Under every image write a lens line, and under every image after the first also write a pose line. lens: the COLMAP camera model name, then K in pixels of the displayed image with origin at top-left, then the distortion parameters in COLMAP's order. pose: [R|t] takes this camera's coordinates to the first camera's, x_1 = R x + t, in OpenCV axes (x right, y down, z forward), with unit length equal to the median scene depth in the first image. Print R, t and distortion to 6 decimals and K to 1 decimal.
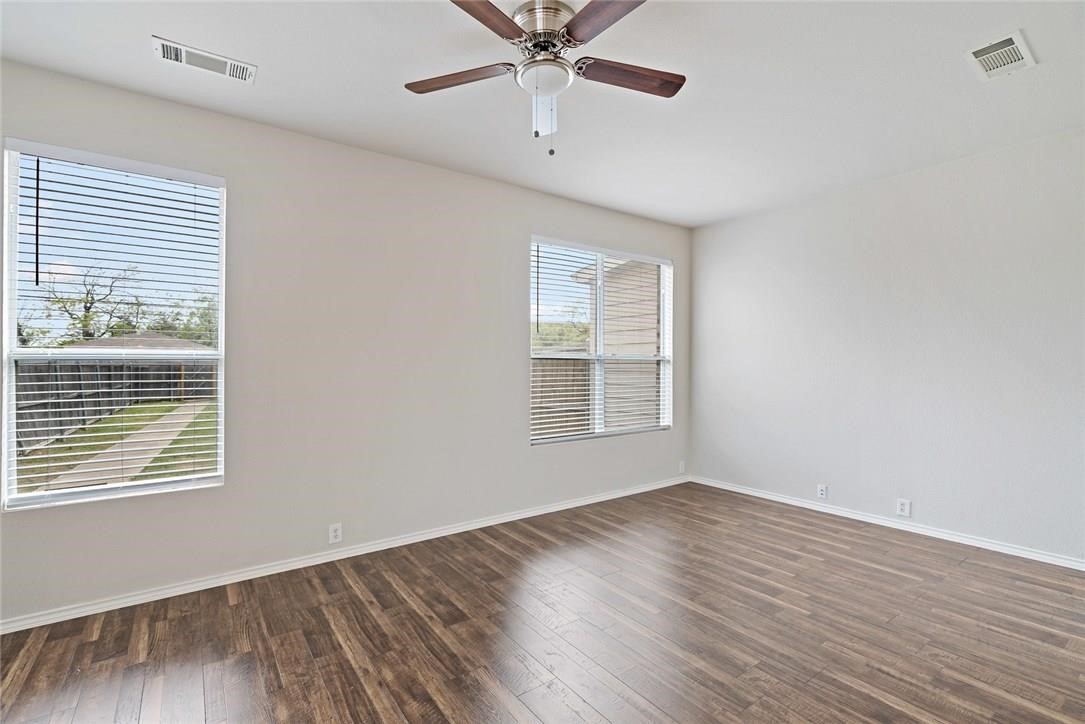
lens RADIAL K [[499.1, 0, 549.6], [0, 499.1, 366.5], [0, 0, 1]] dist [-0.002975, 0.001126]
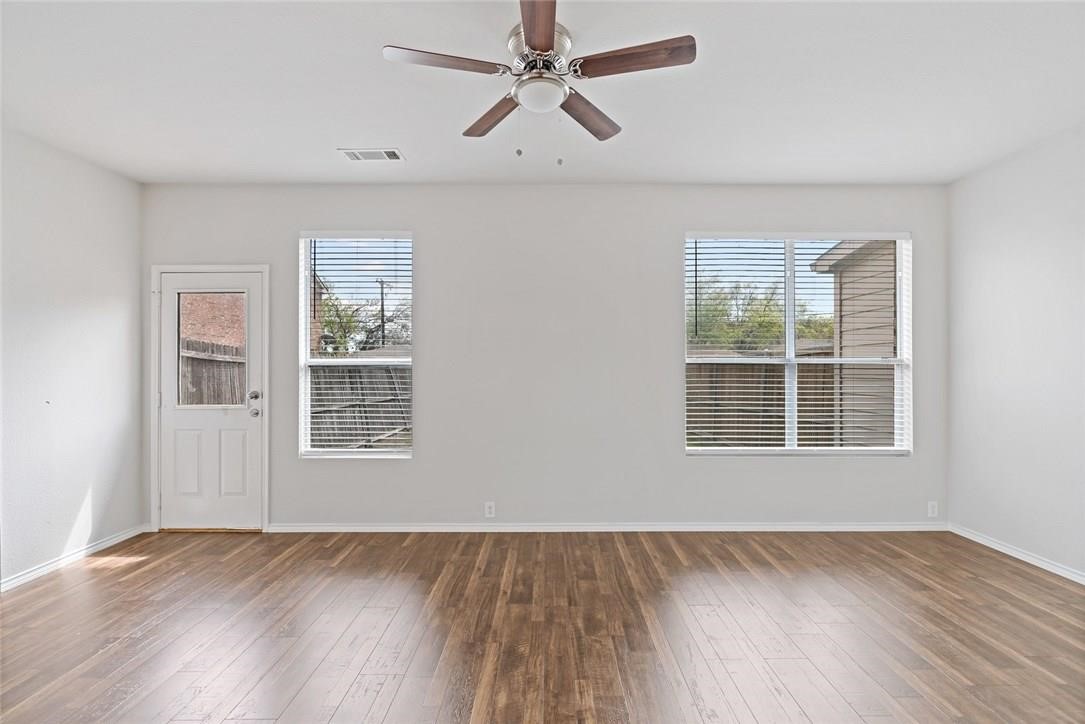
lens RADIAL K [[502.4, 0, 549.5], [0, 502.4, 368.9], [0, 0, 1]] dist [-0.004133, 0.000790]
pose [[0.806183, 0.002549, -0.591661, 0.416549], [-0.005192, 0.999983, -0.002766, -0.001596], [0.591644, 0.005302, 0.806182, 0.112885]]
